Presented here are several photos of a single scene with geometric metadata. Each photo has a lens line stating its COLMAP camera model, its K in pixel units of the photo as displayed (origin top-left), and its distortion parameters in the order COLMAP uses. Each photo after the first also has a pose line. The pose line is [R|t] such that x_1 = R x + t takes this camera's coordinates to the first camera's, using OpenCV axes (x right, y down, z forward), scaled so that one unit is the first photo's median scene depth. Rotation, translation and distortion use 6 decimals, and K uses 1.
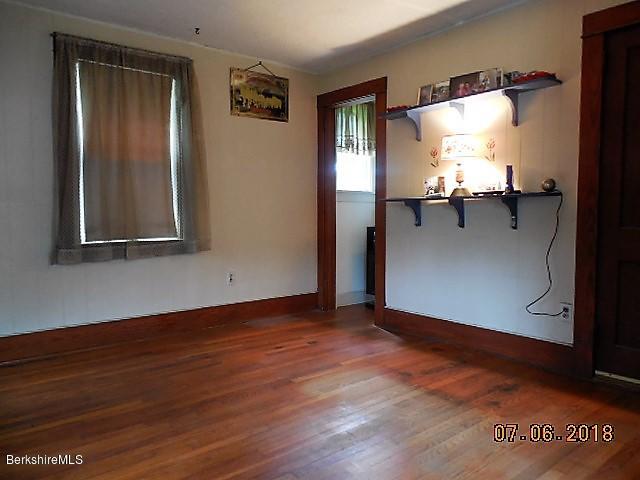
lens RADIAL K [[479.8, 0, 319.7], [0, 479.8, 237.4], [0, 0, 1]] dist [0.010154, 0.000477]
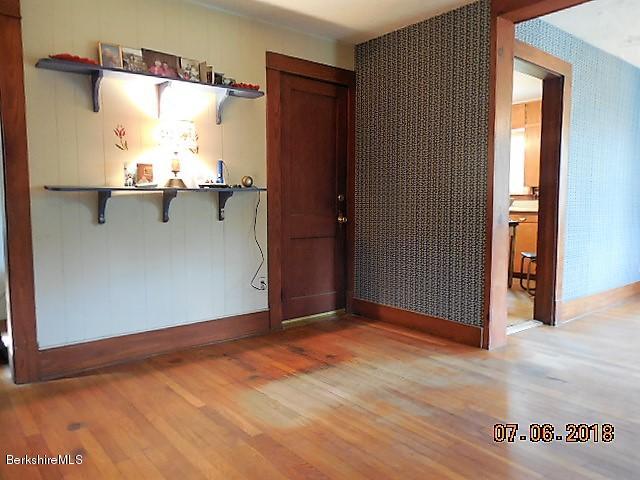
lens RADIAL K [[479.8, 0, 319.8], [0, 479.8, 241.8], [0, 0, 1]] dist [0.010154, 0.000477]
pose [[0.007089, -0.075739, 0.997102, -0.672329], [0.062684, 0.995200, 0.075149, -0.037385], [-0.998008, 0.061969, 0.011803, 0.773128]]
